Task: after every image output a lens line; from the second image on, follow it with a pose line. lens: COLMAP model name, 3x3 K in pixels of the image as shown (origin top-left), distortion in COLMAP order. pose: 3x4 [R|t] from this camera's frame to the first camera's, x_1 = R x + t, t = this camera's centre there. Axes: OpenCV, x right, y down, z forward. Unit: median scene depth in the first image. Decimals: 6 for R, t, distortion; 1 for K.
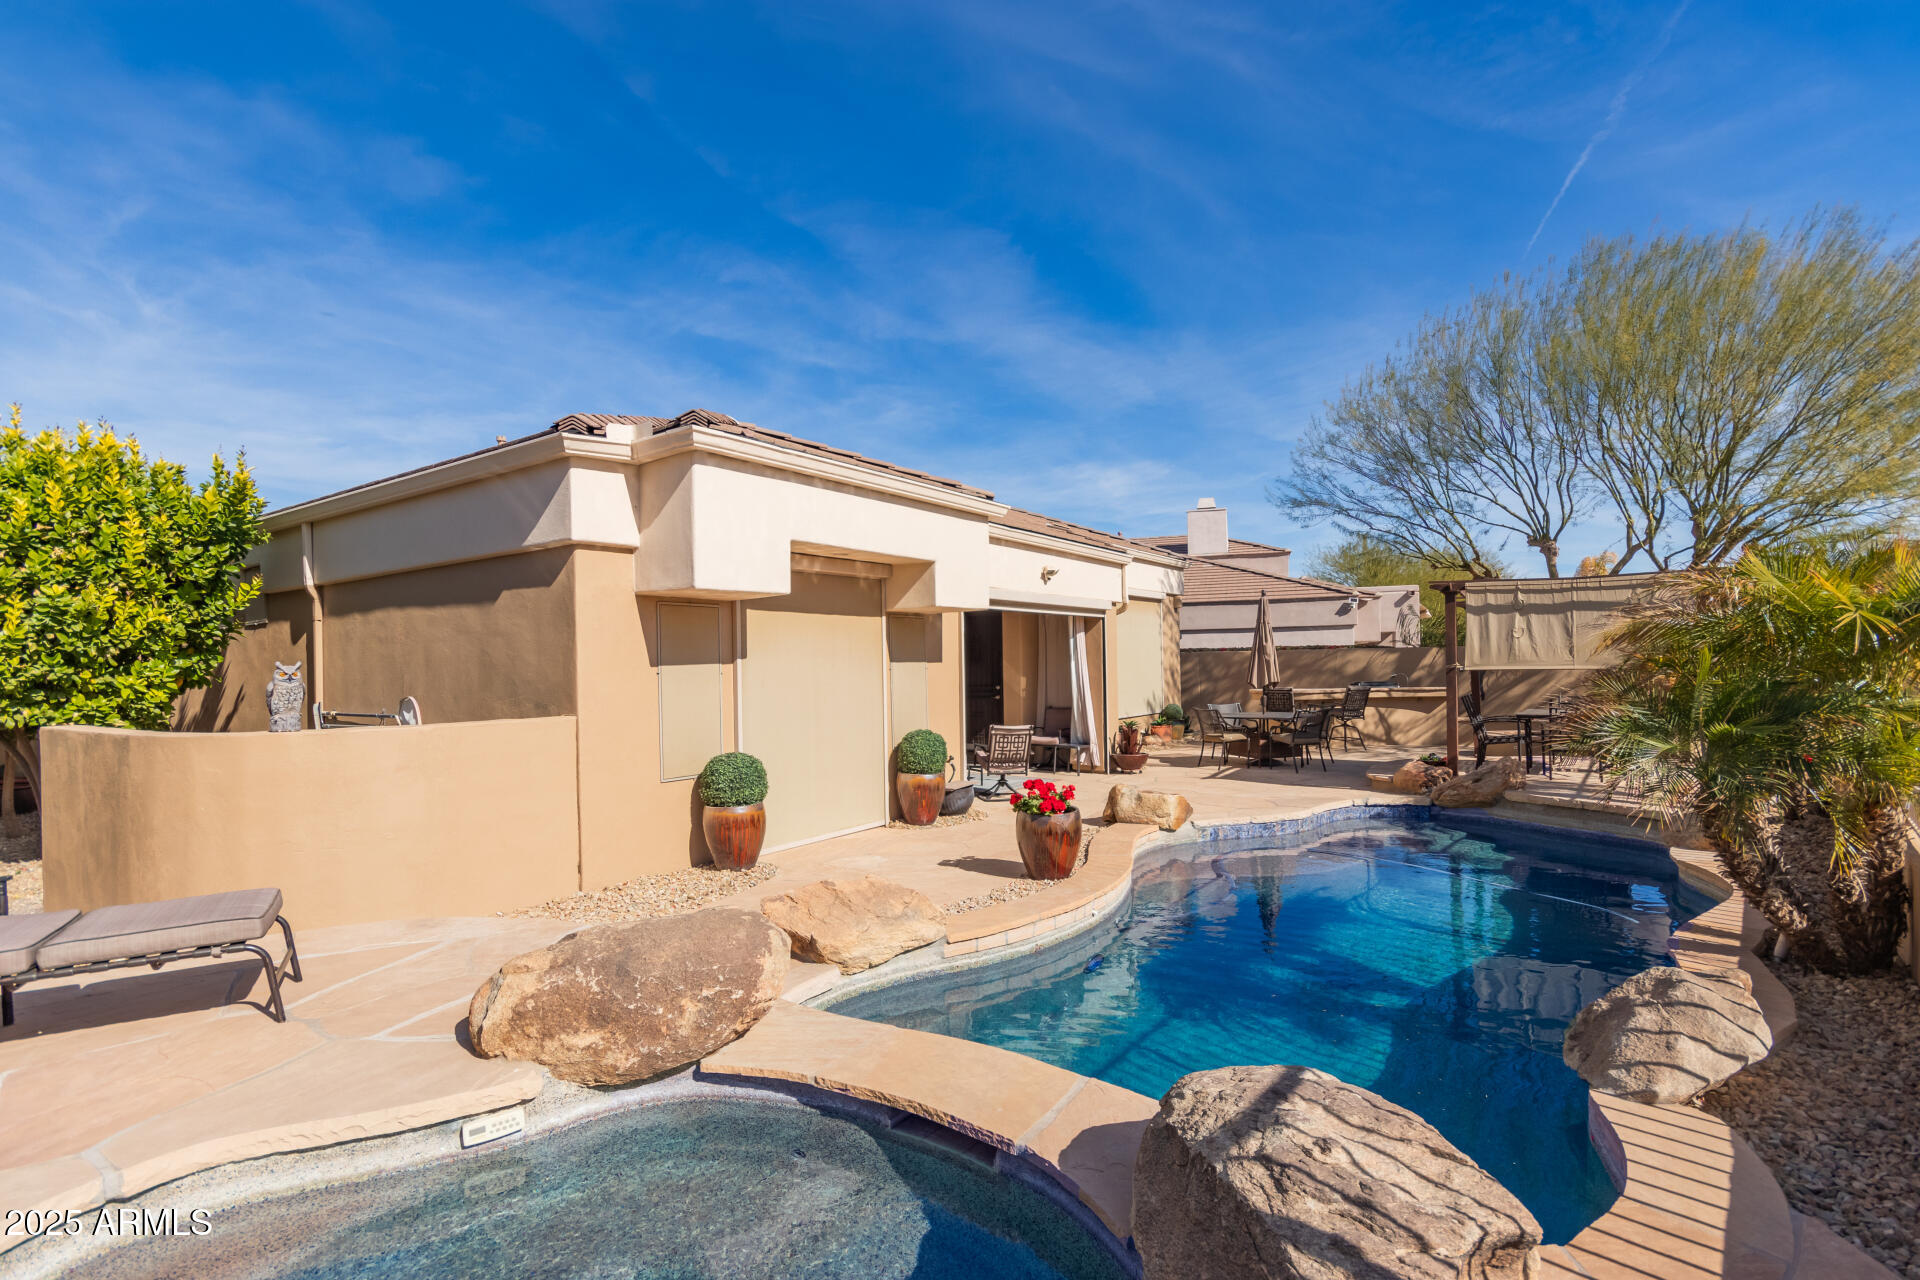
lens RADIAL K [[886.4, 0, 955.6], [0, 886.4, 650.1], [0, 0, 1]] dist [0.001267, 0.000662]
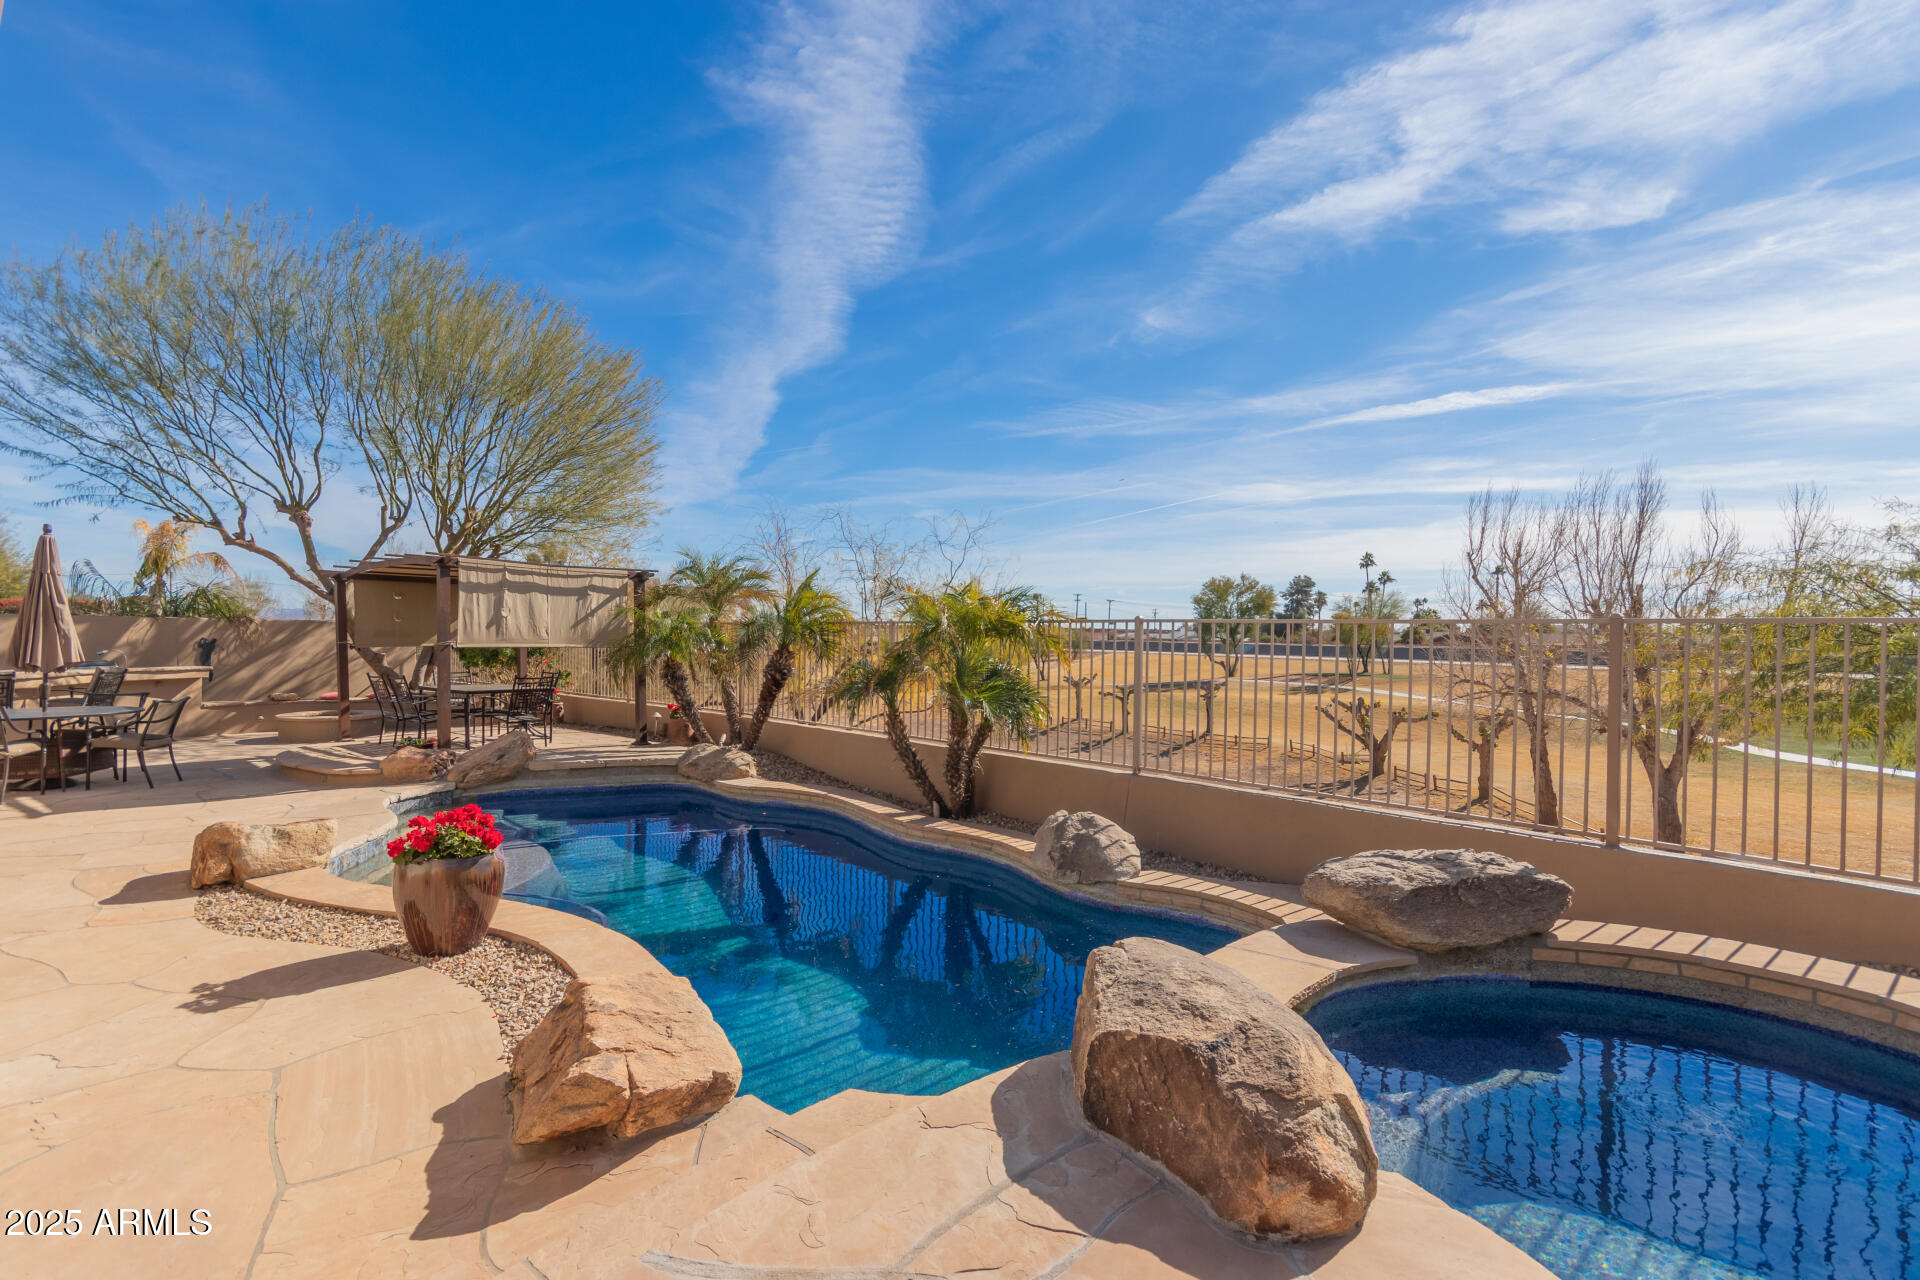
lens RADIAL K [[894.3, 0, 957.4], [0, 894.3, 649.9], [0, 0, 1]] dist [0.001012, -0.001299]
pose [[0.106406, 0.002741, 0.994319, -0.212729], [-0.027427, 0.999624, 0.000179, 0.006381], [-0.993944, -0.027290, 0.106441, 0.215905]]
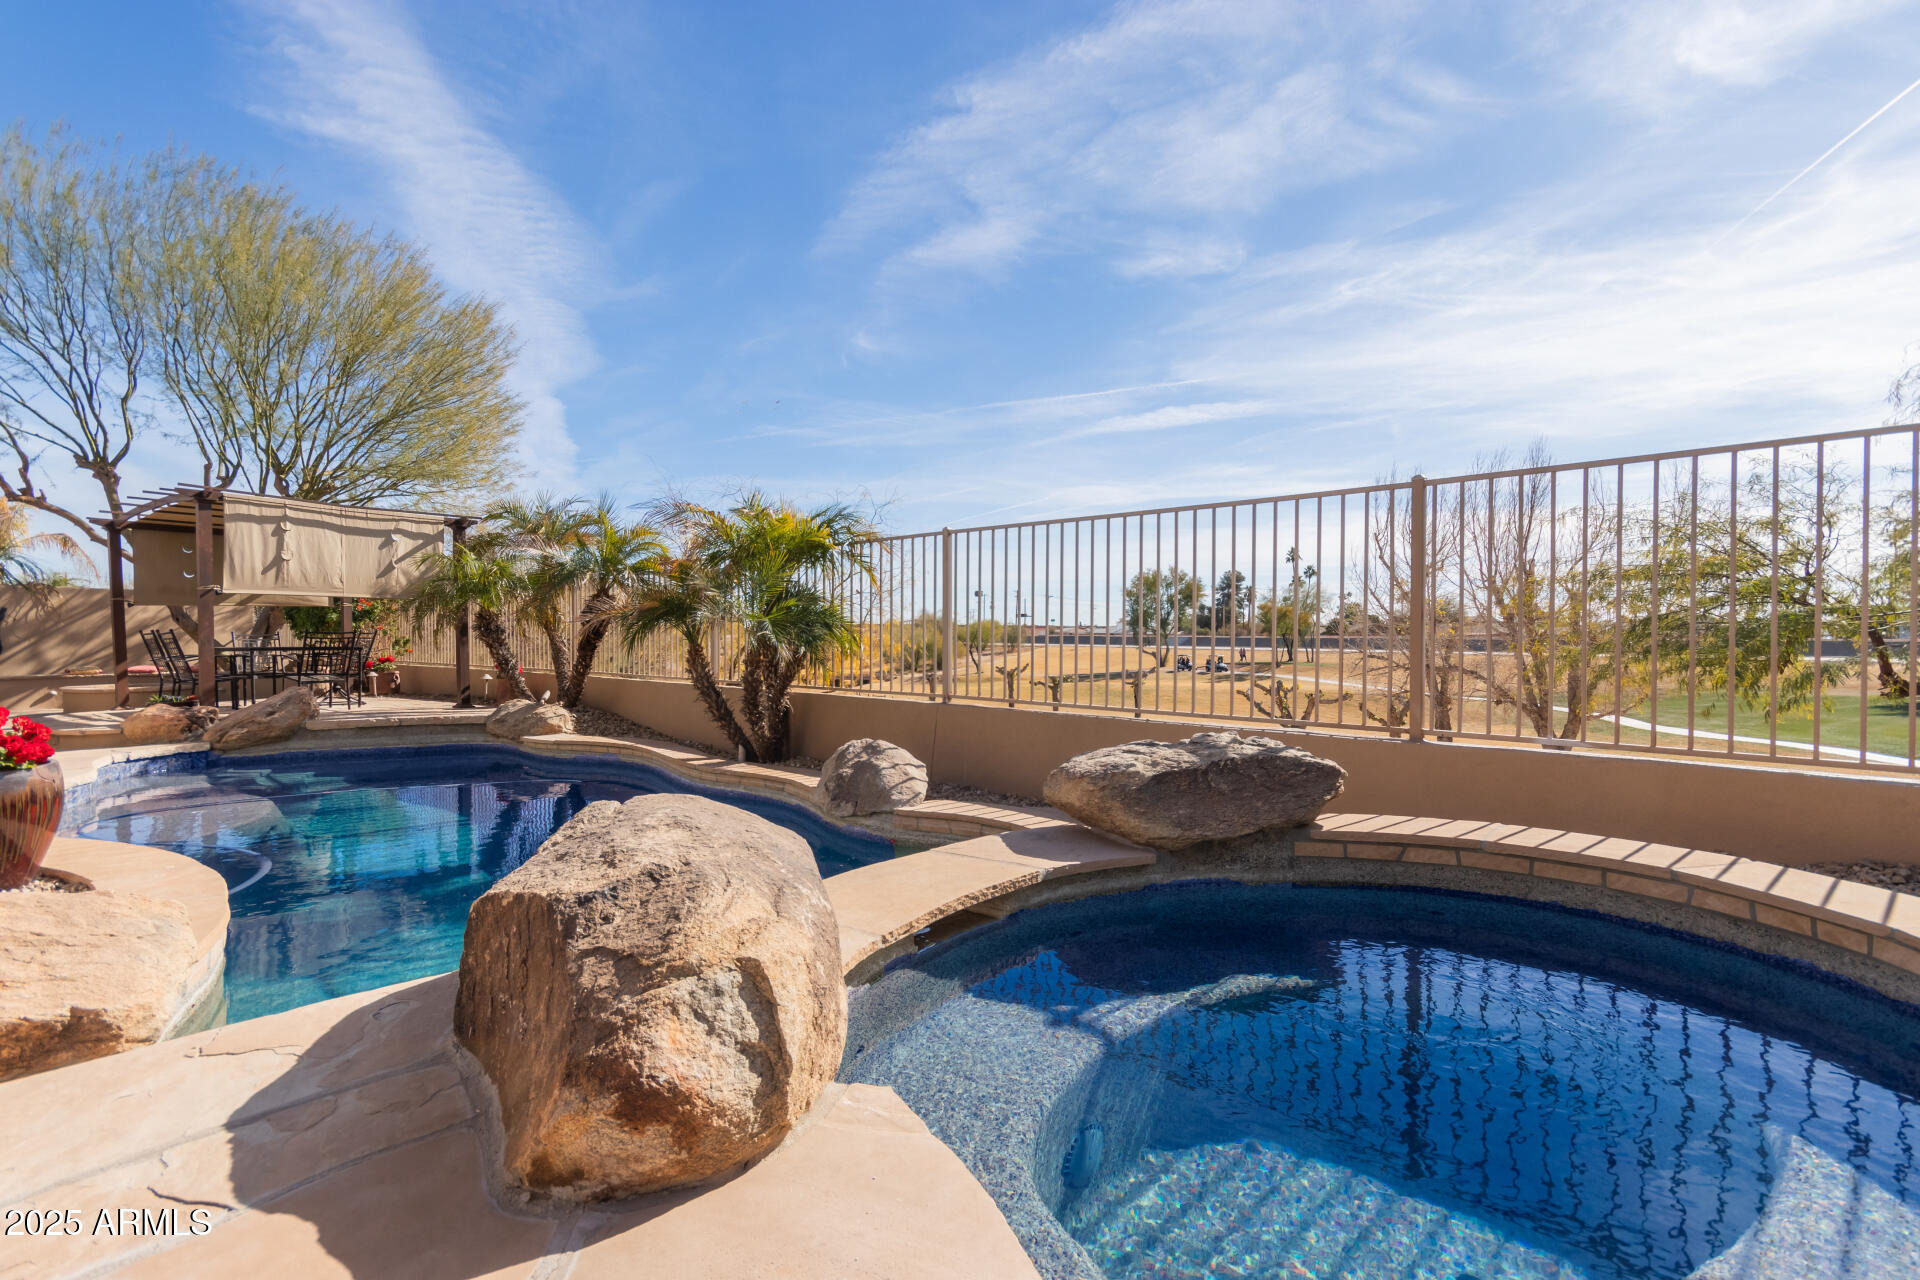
lens RADIAL K [[886.4, 0, 955.6], [0, 886.4, 650.1], [0, 0, 1]] dist [0.001267, 0.000662]
pose [[0.042090, -0.003177, 0.999109, -0.159391], [-0.016558, 0.999855, 0.003877, 0.039025], [-0.998977, -0.016706, 0.042031, 0.155545]]
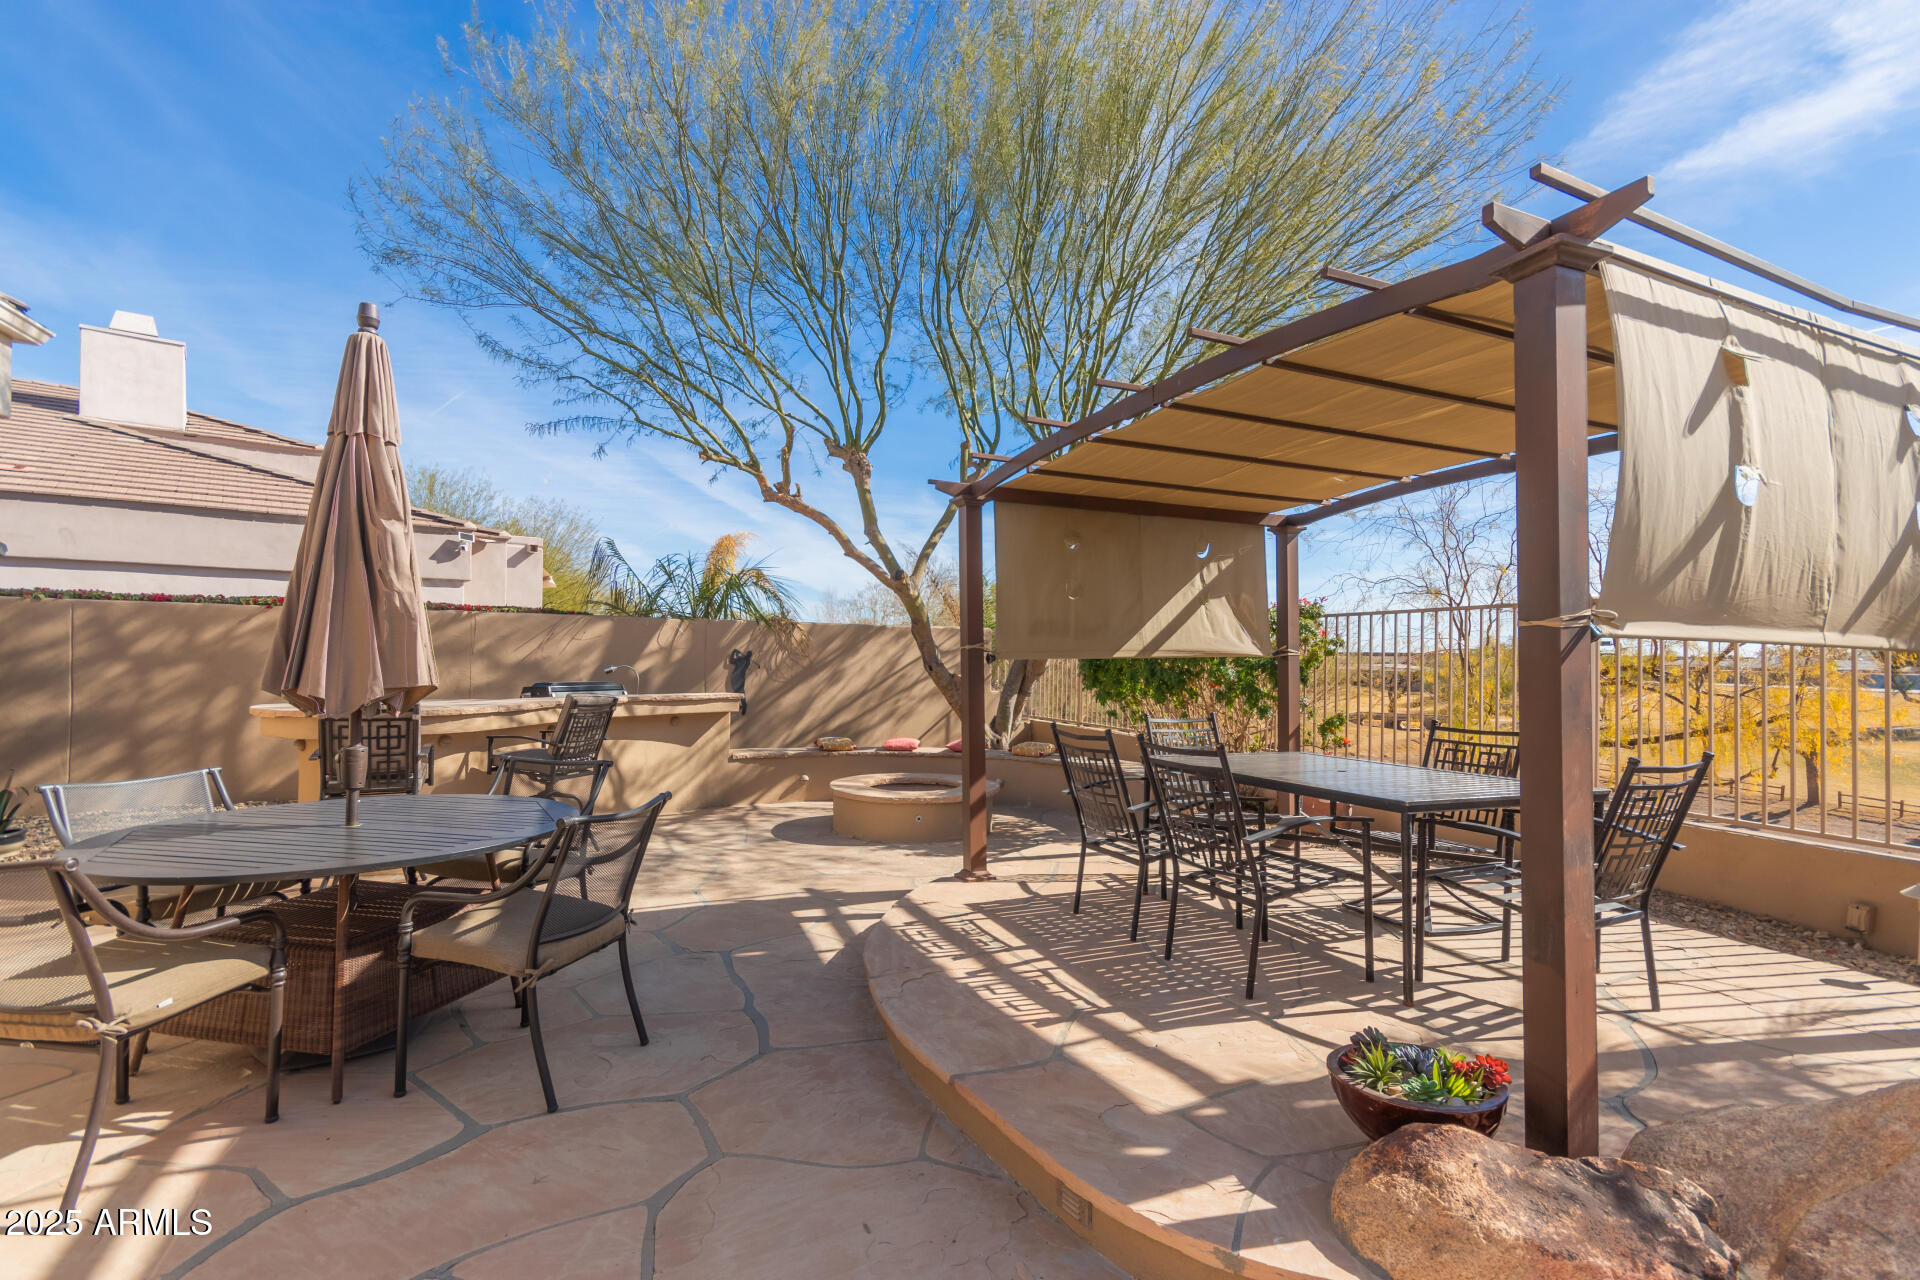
lens RADIAL K [[894.1, 0, 1009.1], [0, 894.1, 635.2], [0, 0, 1]] dist [0.000152, -0.000082]
pose [[0.502472, 0.037407, 0.863784, 0.198519], [-0.028694, 0.999235, -0.026581, 0.019933], [-0.864117, -0.011429, 0.503161, 0.630198]]
